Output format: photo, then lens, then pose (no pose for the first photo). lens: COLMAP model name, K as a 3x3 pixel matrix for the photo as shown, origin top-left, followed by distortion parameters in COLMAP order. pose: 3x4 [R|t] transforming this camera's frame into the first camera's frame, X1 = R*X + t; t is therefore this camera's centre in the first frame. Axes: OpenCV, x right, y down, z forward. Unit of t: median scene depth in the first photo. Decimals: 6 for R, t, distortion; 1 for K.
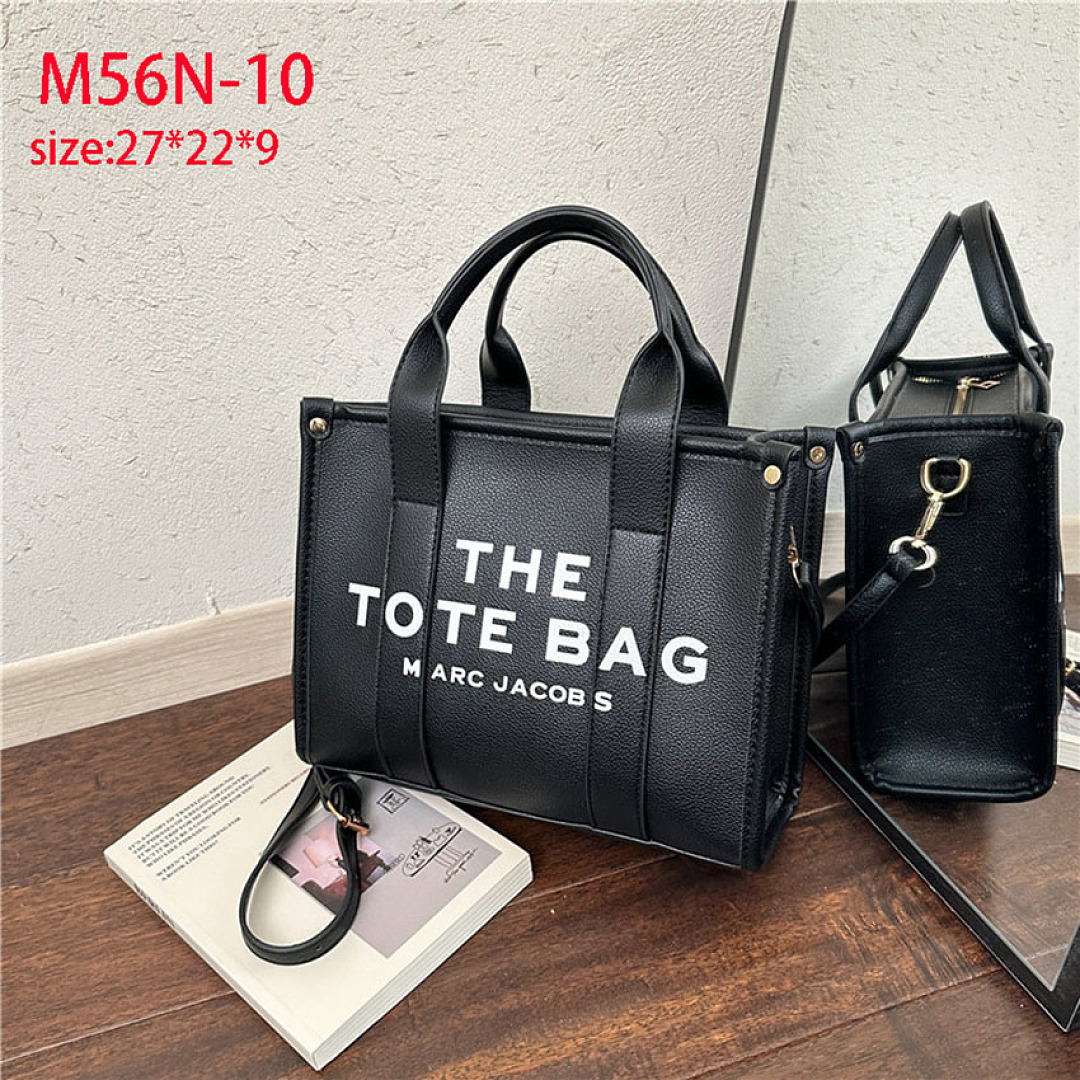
lens RADIAL K [[1125.1, 0, 544.5], [0, 1125.1, 541.2], [0, 0, 1]] dist [0.084174, -0.161734]
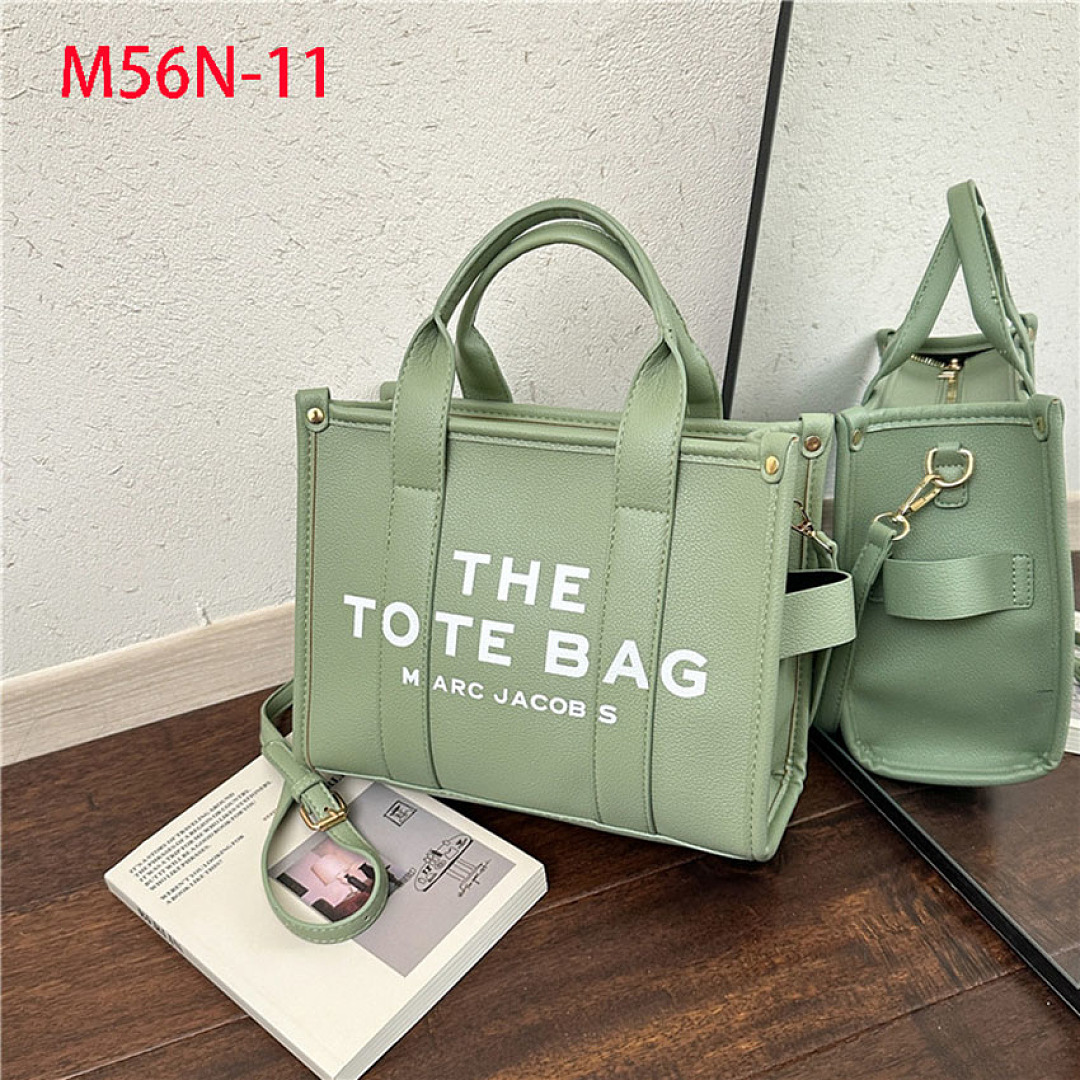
lens RADIAL K [[1171.4, 0, 541.1], [0, 1171.4, 540.6], [0, 0, 1]] dist [0.102228, -0.199790]
pose [[0.999395, -0.027694, 0.021031, -0.027972], [0.027233, 0.999389, 0.021886, -0.025475], [-0.021624, -0.021300, 0.999539, -0.015700]]
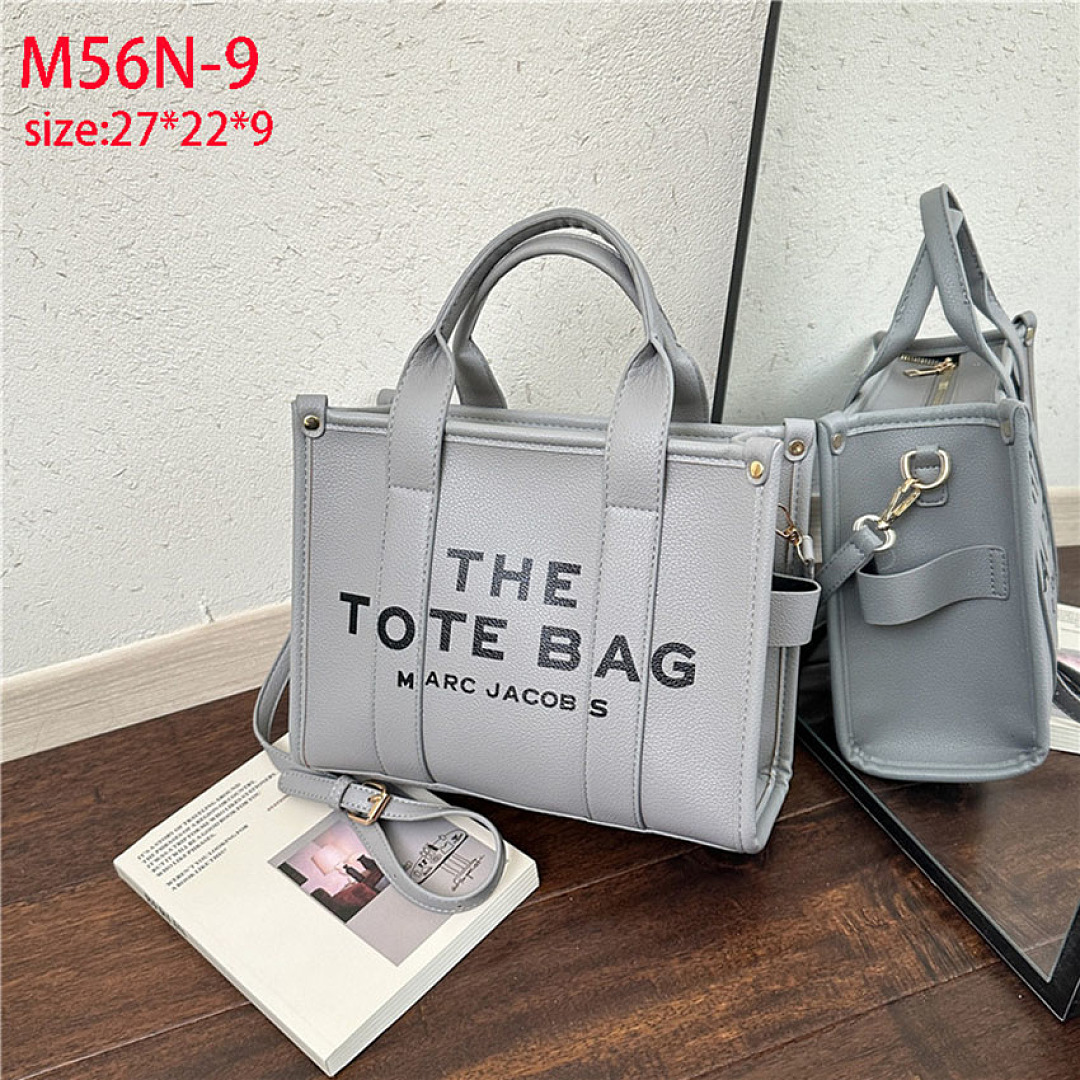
lens RADIAL K [[1191.9, 0, 540.9], [0, 1191.9, 544.4], [0, 0, 1]] dist [0.121857, -0.246341]
pose [[0.999609, -0.027481, 0.005229, -0.005449], [0.027256, 0.998865, 0.039072, -0.043076], [-0.006297, -0.038914, 0.999223, -0.057738]]
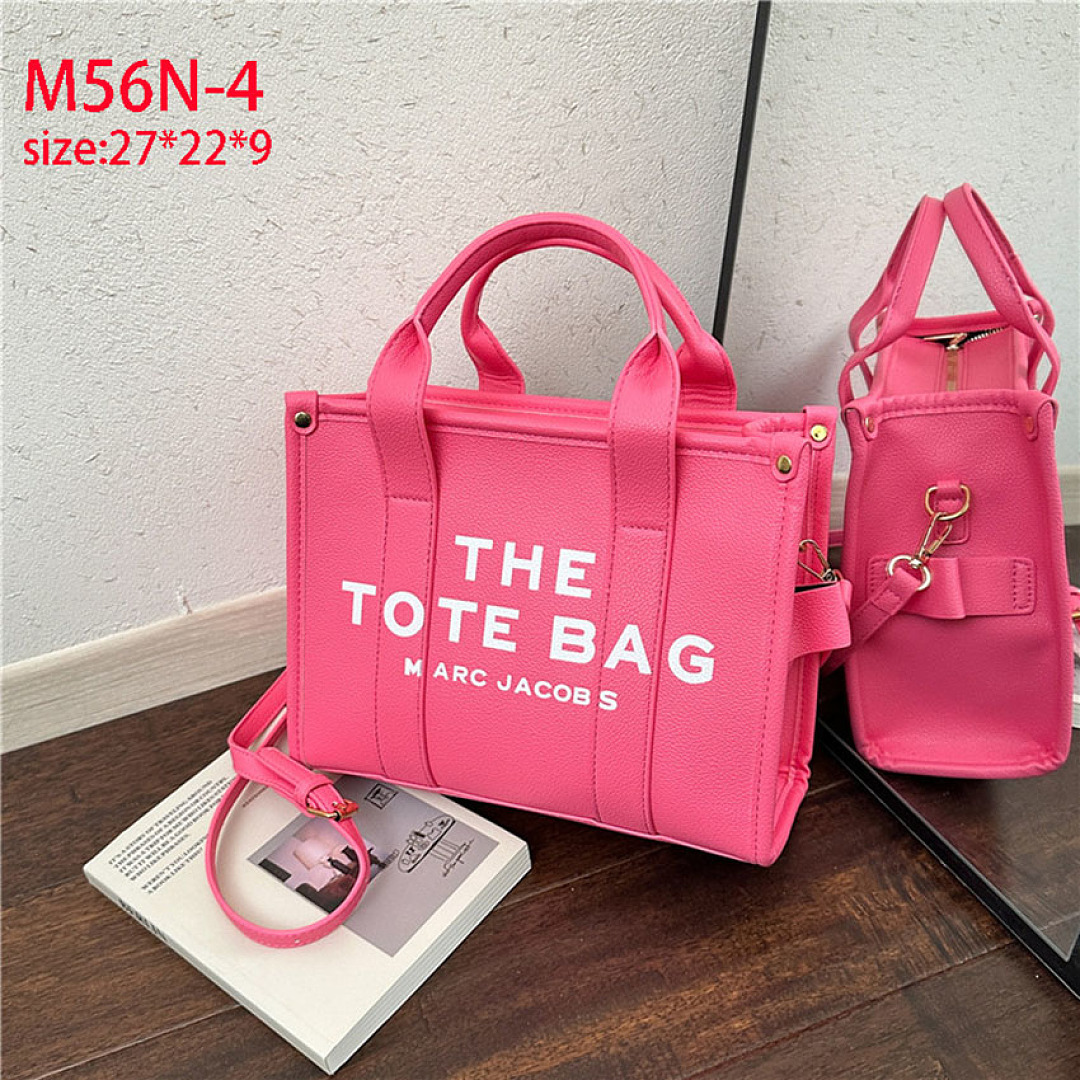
lens RADIAL K [[1198.0, 0, 541.0], [0, 1198.0, 540.9], [0, 0, 1]] dist [0.094988, -0.188541]
pose [[0.998380, -0.041391, 0.039031, -0.035445], [0.039856, 0.998432, 0.039308, -0.028688], [-0.040597, -0.037688, 0.998465, -0.029173]]
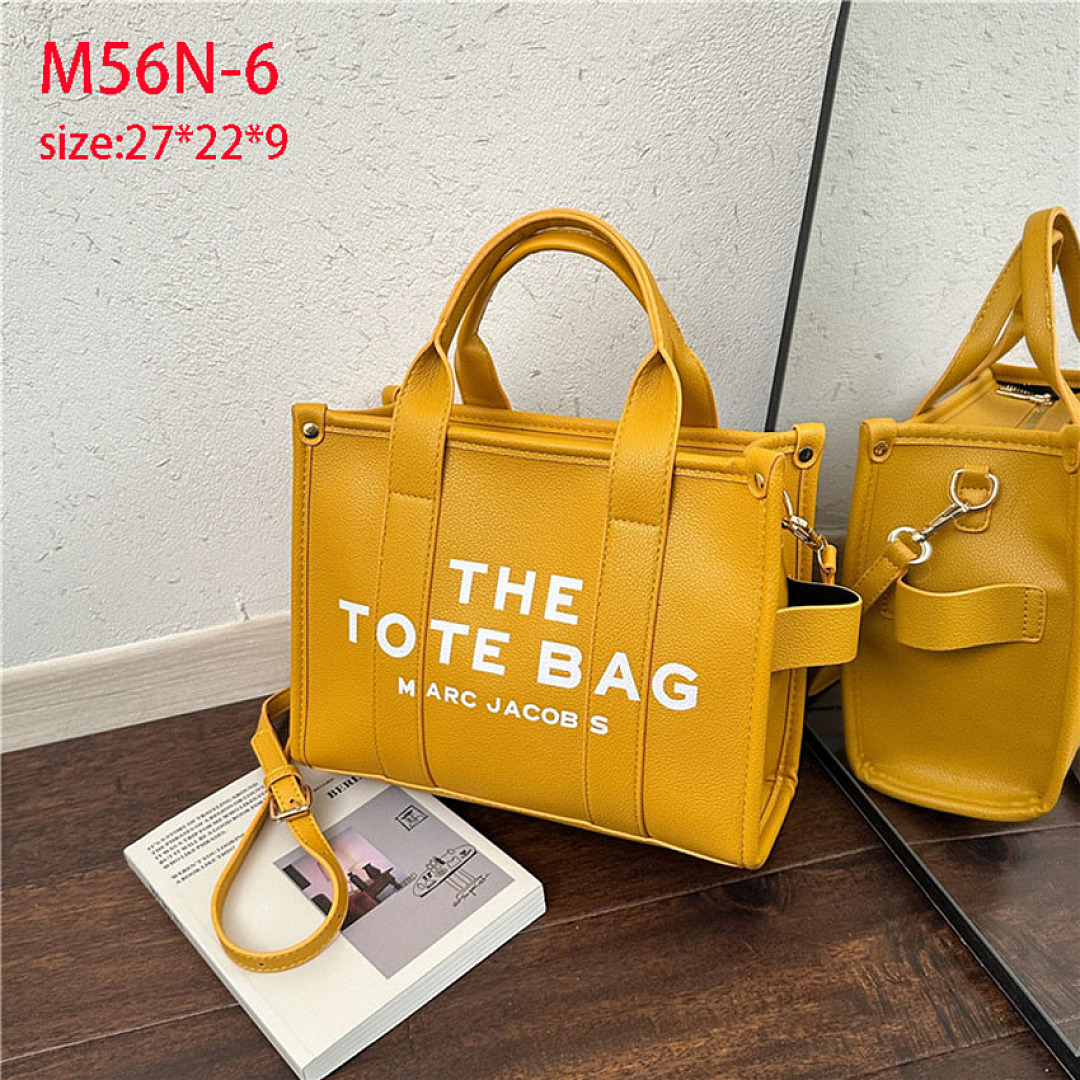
lens RADIAL K [[1196.2, 0, 540.0], [0, 1196.2, 540.5], [0, 0, 1]] dist [0.126814, -0.250746]
pose [[0.996713, 0.033889, -0.073581, 0.048170], [-0.034315, 0.999401, -0.004532, -0.010296], [0.073383, 0.007042, 0.997279, -0.033461]]
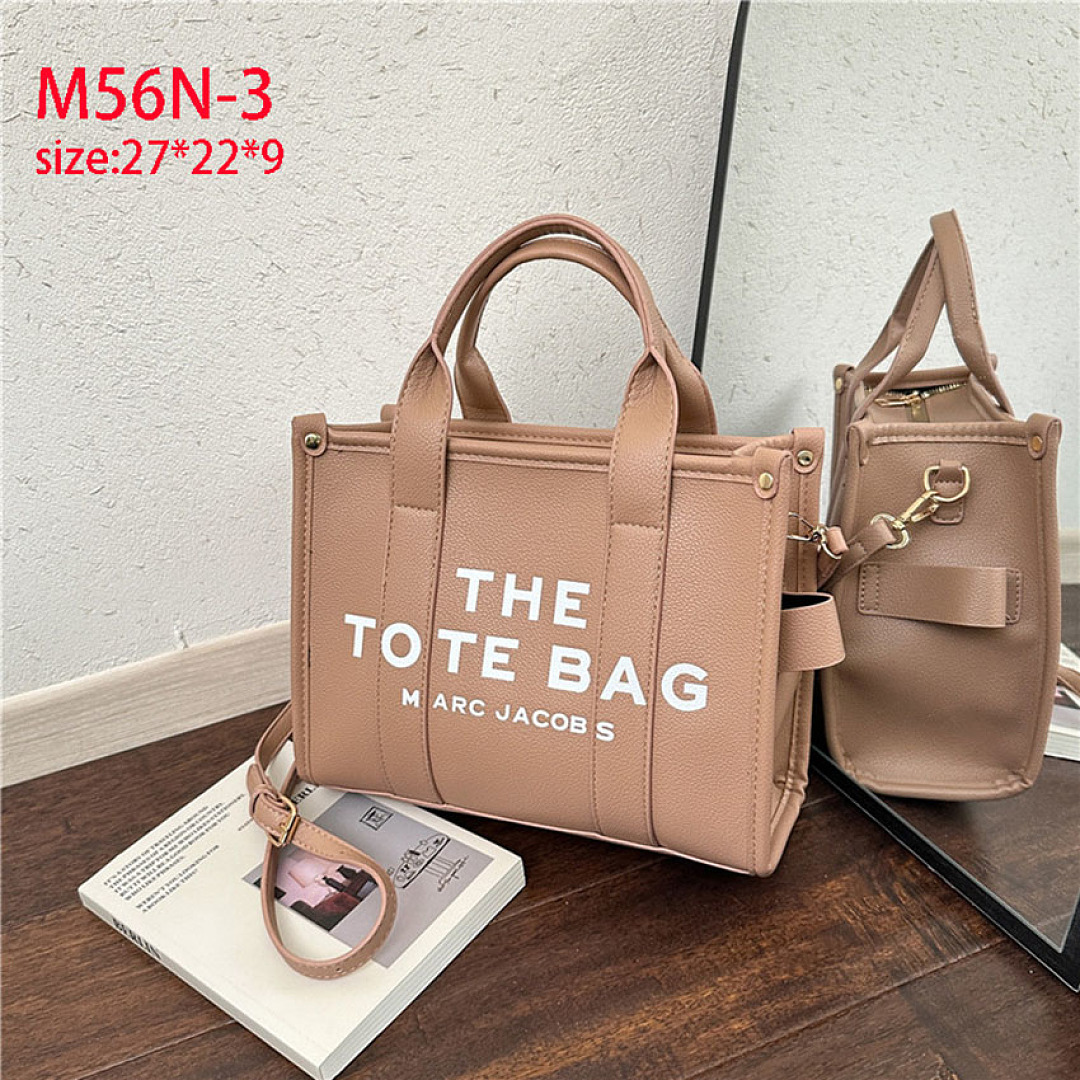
lens RADIAL K [[1135.0, 0, 537.7], [0, 1135.0, 541.1], [0, 0, 1]] dist [0.093143, -0.181256]
pose [[0.996795, -0.042600, 0.067719, -0.057779], [0.046754, 0.997042, -0.061000, 0.055207], [-0.064920, 0.063970, 0.995838, -0.011192]]
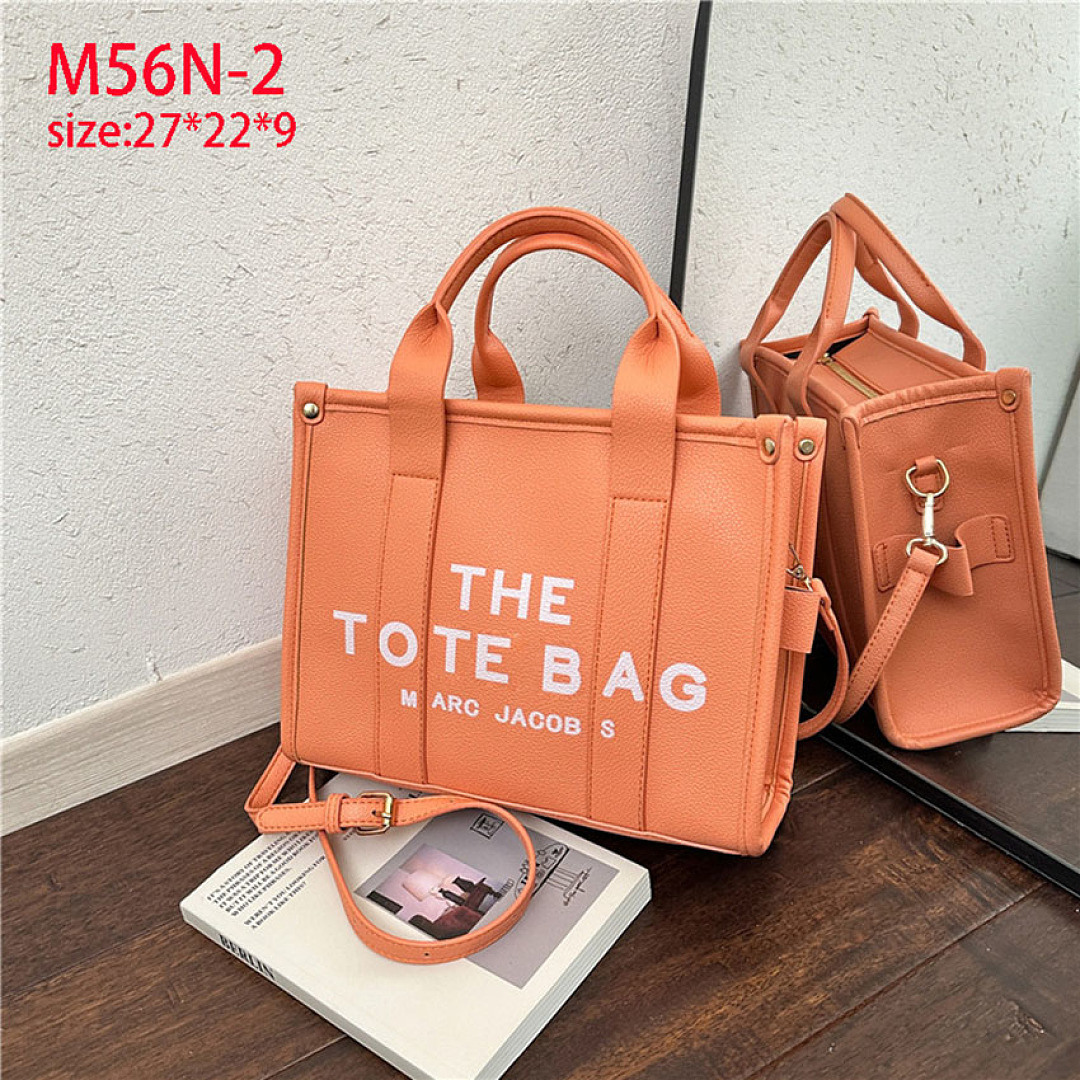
lens RADIAL K [[1133.1, 0, 545.9], [0, 1133.1, 536.0], [0, 0, 1]] dist [0.068794, -0.119973]
pose [[0.972014, -0.117430, 0.203465, -0.187514], [0.131954, 0.989480, -0.059302, 0.052557], [-0.194361, 0.084491, 0.977285, 0.029285]]
